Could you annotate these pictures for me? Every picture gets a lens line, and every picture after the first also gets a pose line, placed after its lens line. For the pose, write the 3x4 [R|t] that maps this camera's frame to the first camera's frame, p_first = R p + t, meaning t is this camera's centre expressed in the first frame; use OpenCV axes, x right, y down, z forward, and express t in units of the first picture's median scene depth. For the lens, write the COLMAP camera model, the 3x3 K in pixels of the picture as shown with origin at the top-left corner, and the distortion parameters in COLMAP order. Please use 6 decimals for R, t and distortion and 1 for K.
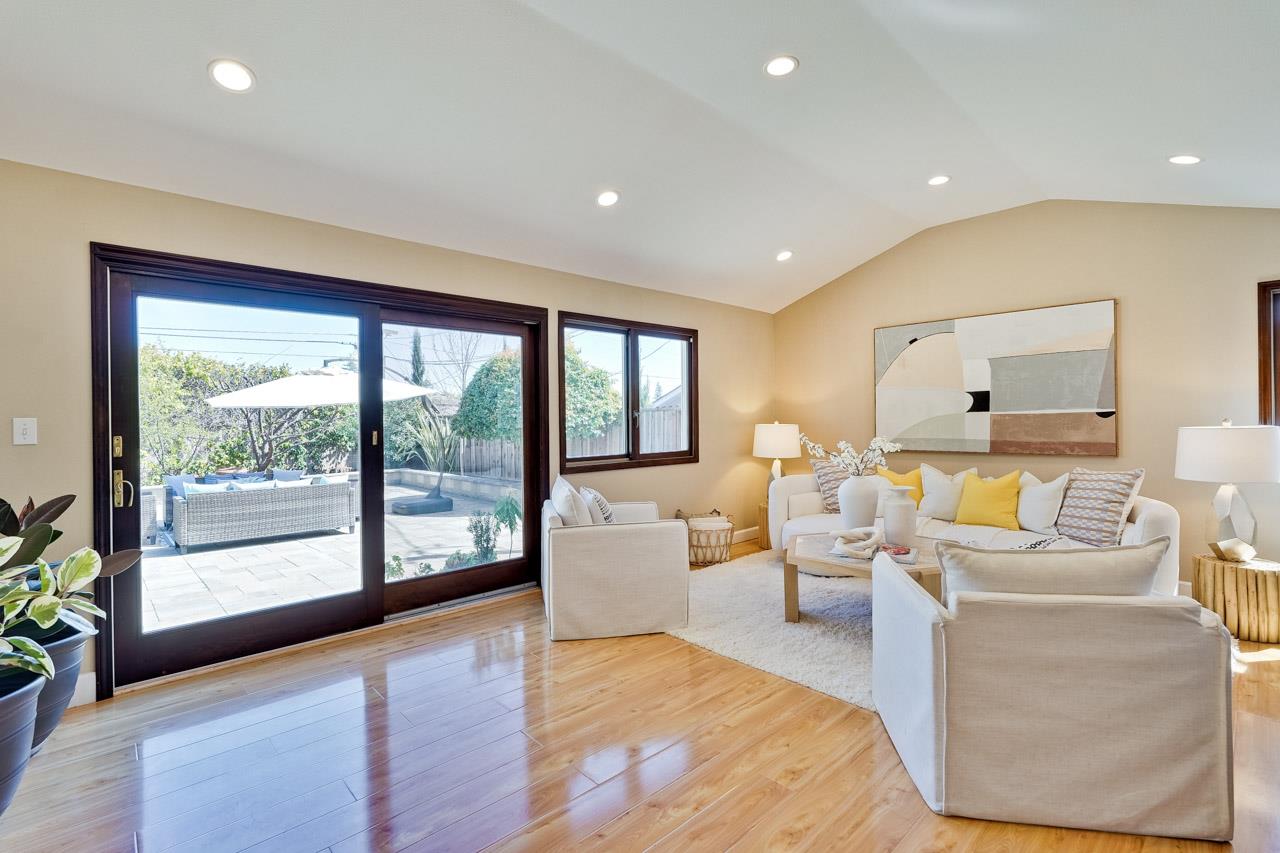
lens RADIAL K [[595.9, 0, 648.9], [0, 595.9, 418.6], [0, 0, 1]] dist [-0.021615, 0.003640]
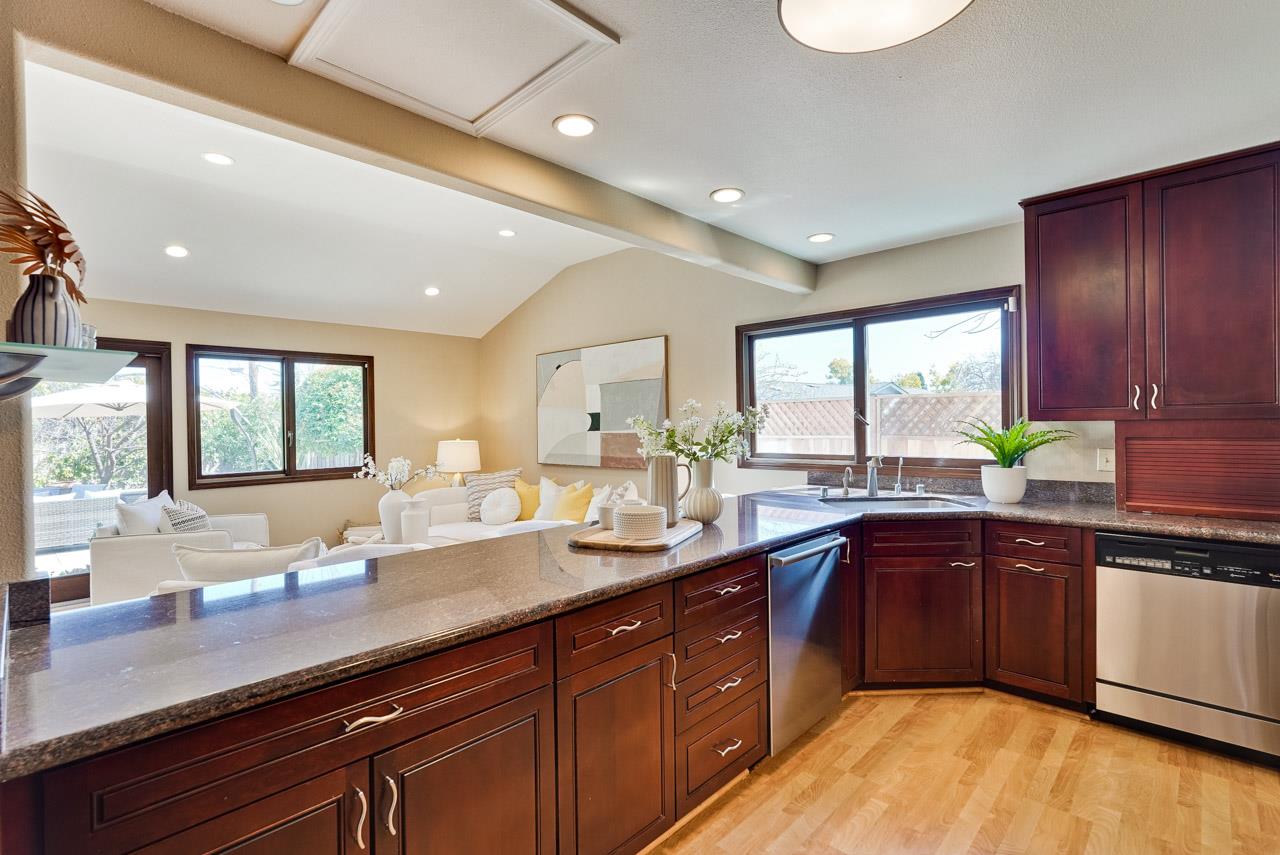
lens RADIAL K [[595.9, 0, 629.4], [0, 595.9, 423.4], [0, 0, 1]] dist [-0.021615, 0.003640]
pose [[0.997337, -0.004704, 0.072784, 0.523336], [0.004802, 0.999988, -0.001181, -0.023105], [-0.072777, 0.001528, 0.997347, -0.143724]]
